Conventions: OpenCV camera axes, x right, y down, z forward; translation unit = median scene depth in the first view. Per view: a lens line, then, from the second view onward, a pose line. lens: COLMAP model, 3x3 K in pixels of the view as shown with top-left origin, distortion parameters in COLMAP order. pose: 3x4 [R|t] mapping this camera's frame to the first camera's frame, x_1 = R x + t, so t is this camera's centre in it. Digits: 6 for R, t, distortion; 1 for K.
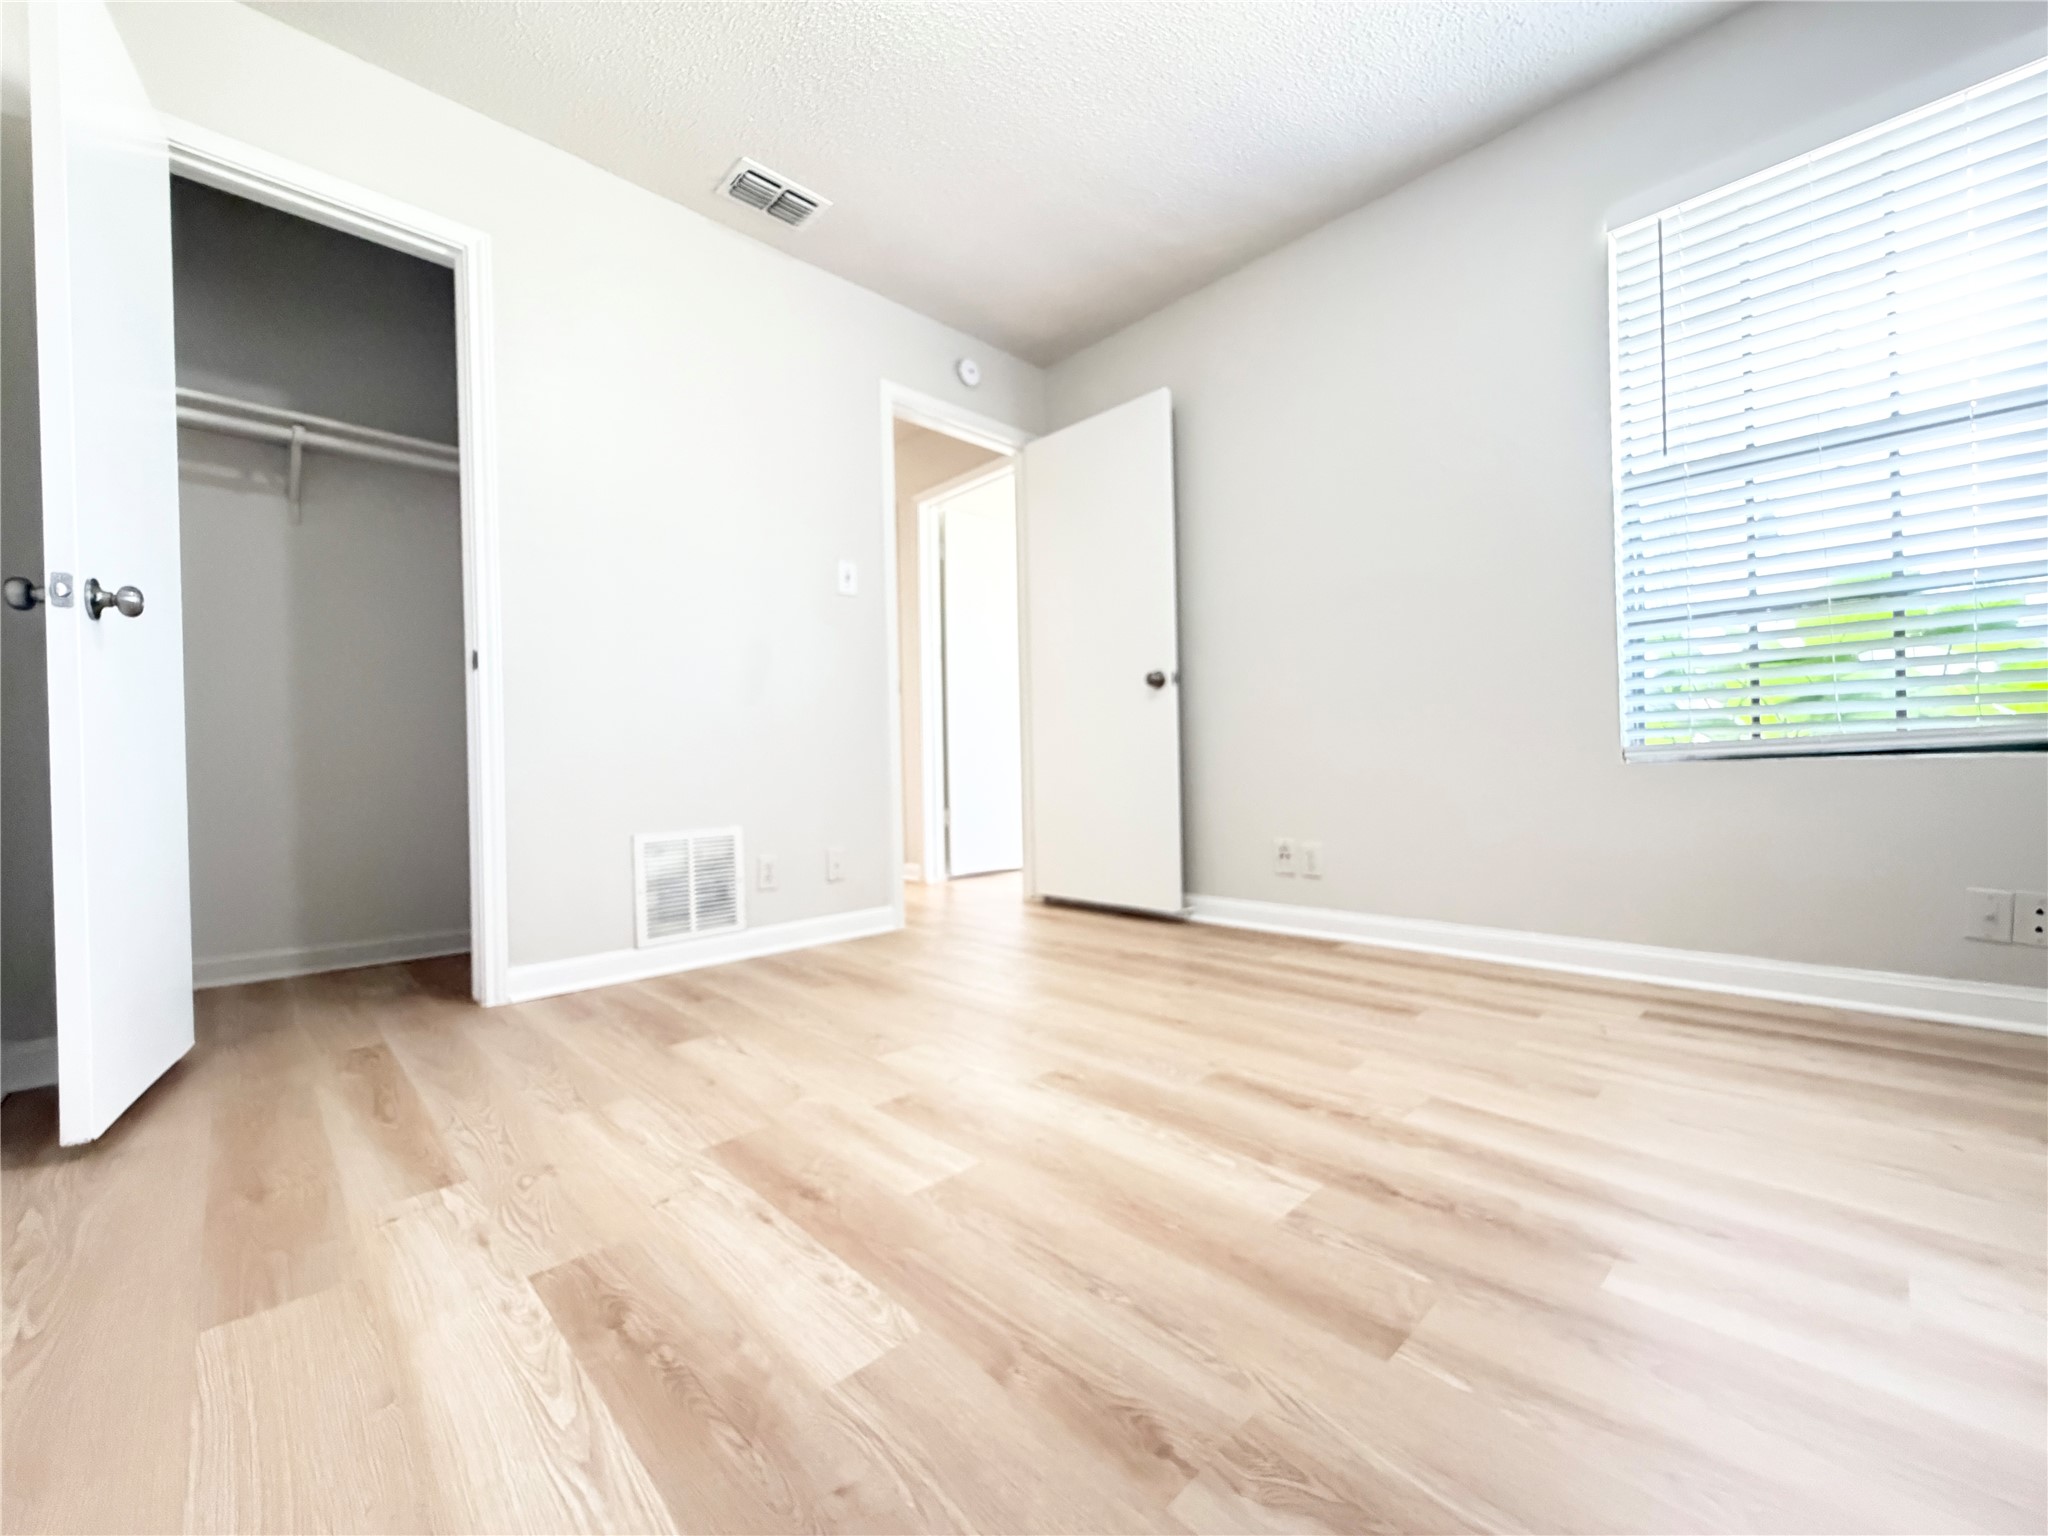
lens RADIAL K [[828.0, 0, 1024.0], [0, 828.0, 768.0], [0, 0, 1]] dist [0.000104, 0.000483]
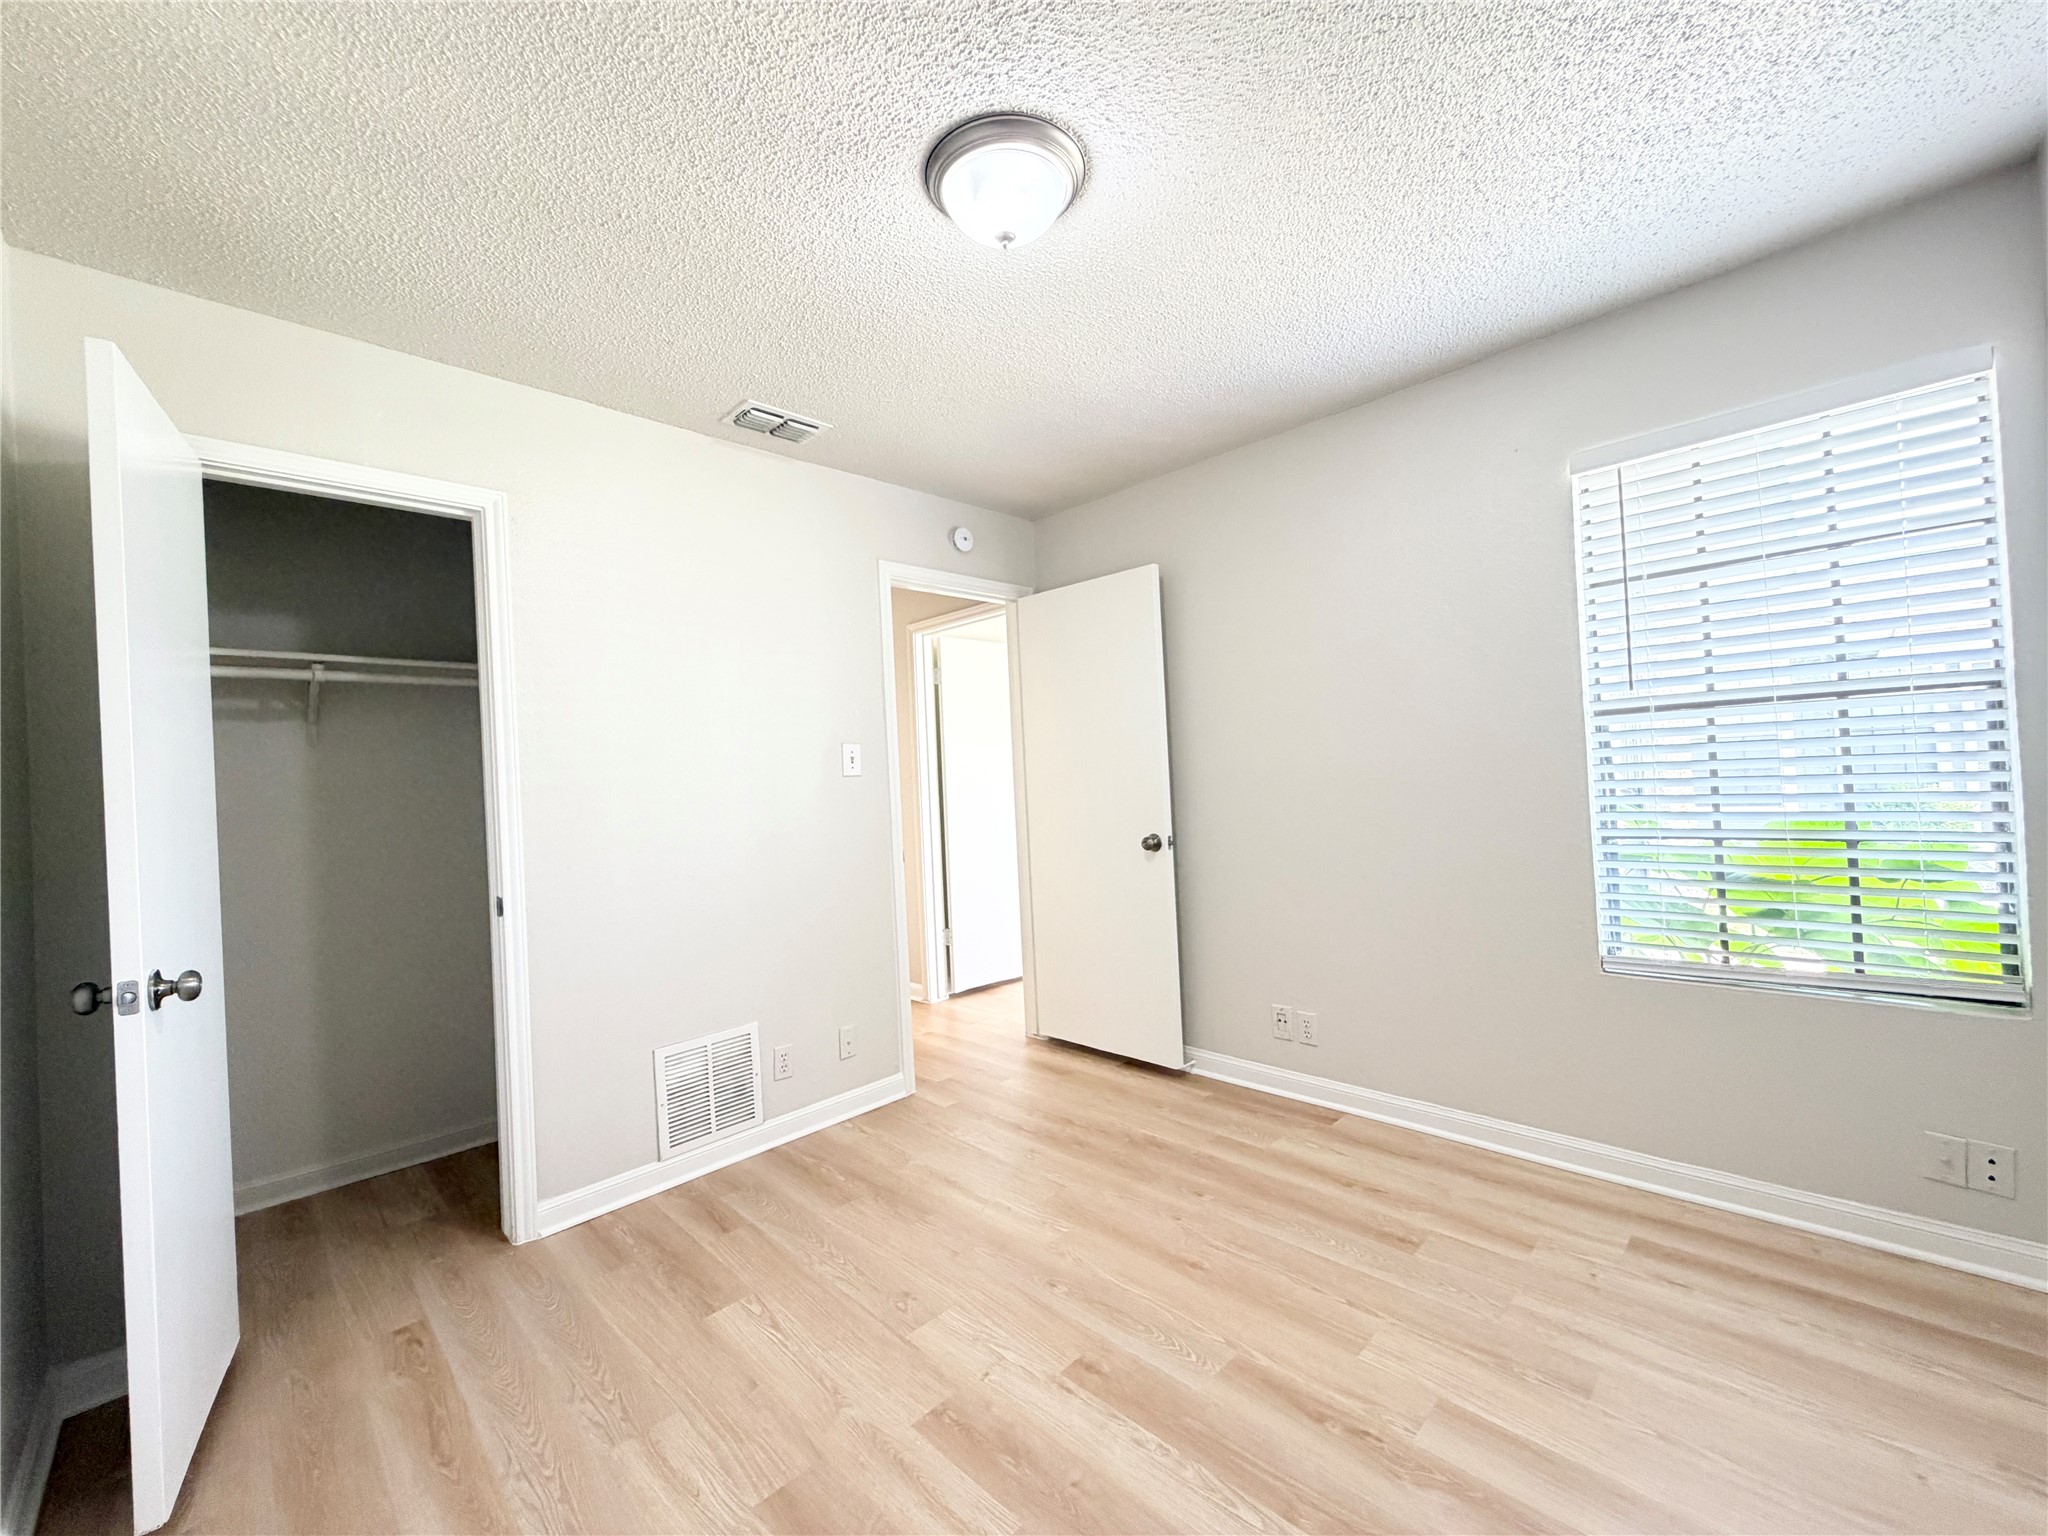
lens RADIAL K [[821.4, 0, 1024.0], [0, 821.4, 768.0], [0, 0, 1]] dist [0.001316, 0.000225]
pose [[0.999487, -0.025682, 0.019143, -0.025942], [0.025888, 0.999609, -0.010588, -0.272037], [-0.018864, 0.011078, 0.999761, -0.036527]]
